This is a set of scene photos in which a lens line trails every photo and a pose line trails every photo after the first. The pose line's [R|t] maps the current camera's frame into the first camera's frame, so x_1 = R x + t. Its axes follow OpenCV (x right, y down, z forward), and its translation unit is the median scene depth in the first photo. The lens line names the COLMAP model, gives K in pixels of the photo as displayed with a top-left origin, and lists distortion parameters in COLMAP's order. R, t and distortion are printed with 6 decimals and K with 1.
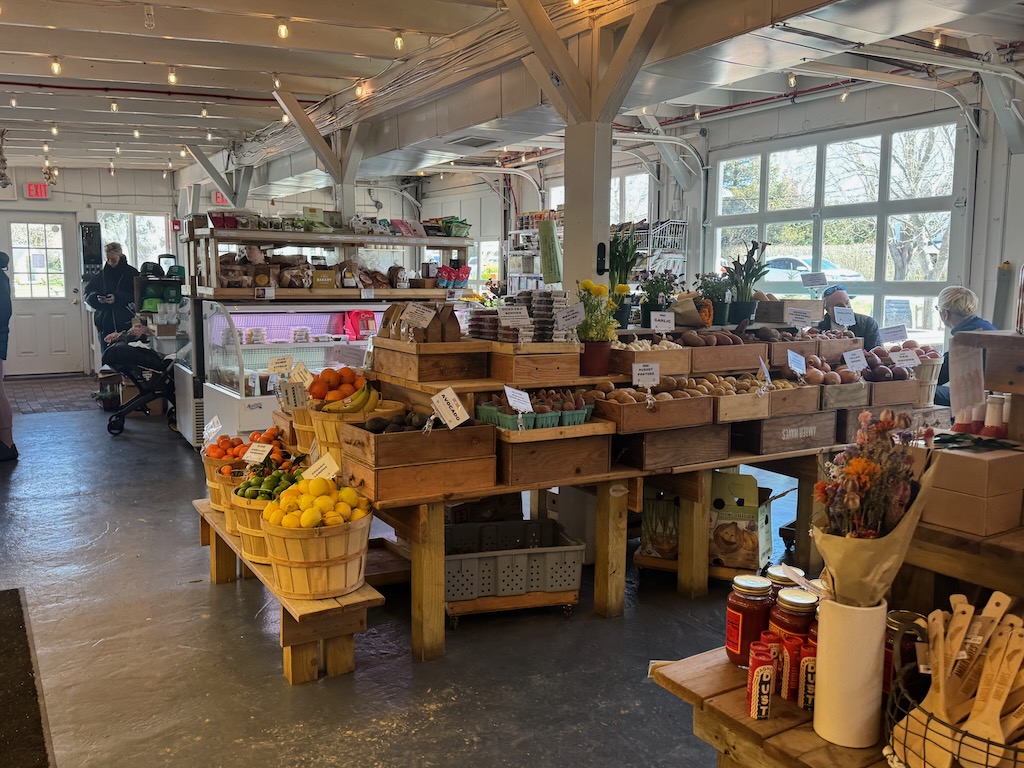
lens RADIAL K [[843.1, 0, 512.0], [0, 843.1, 384.0], [0, 0, 1]] dist [0.145208, -0.267789]
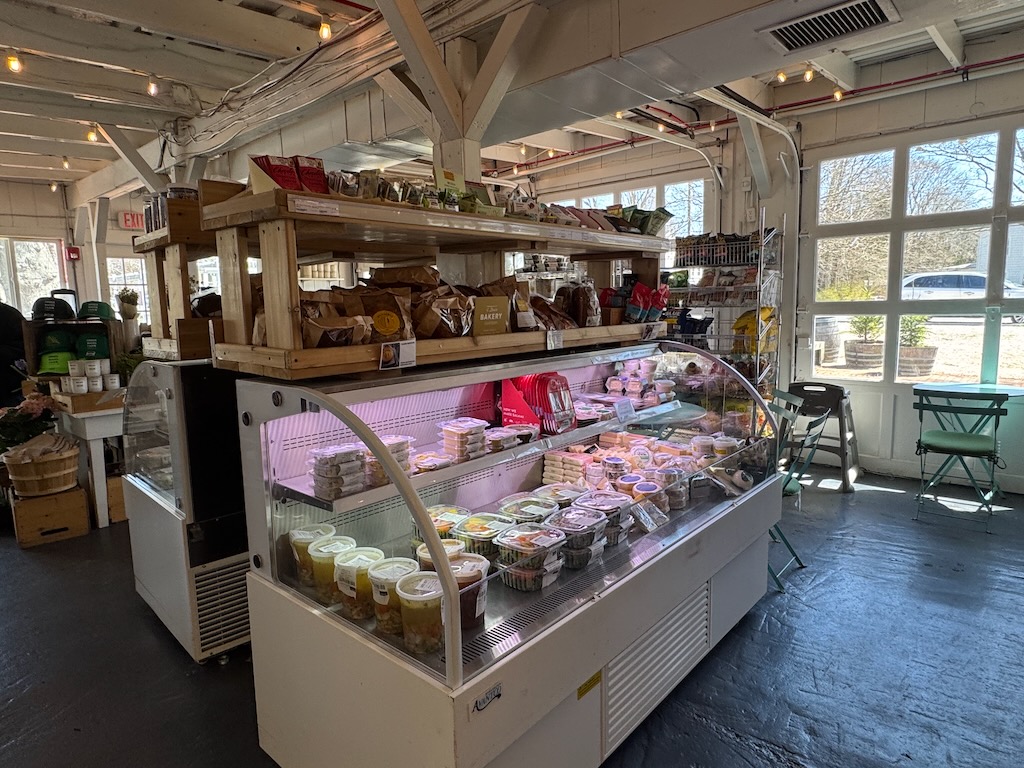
lens RADIAL K [[603.6, 0, 512.0], [0, 603.6, 384.0], [0, 0, 1]] dist [0.000033, 0.000505]
pose [[0.960831, -0.064170, 0.269604, -0.243108], [0.062009, 0.997939, 0.016531, -0.071287], [-0.270109, 0.000834, 0.962829, 0.532471]]
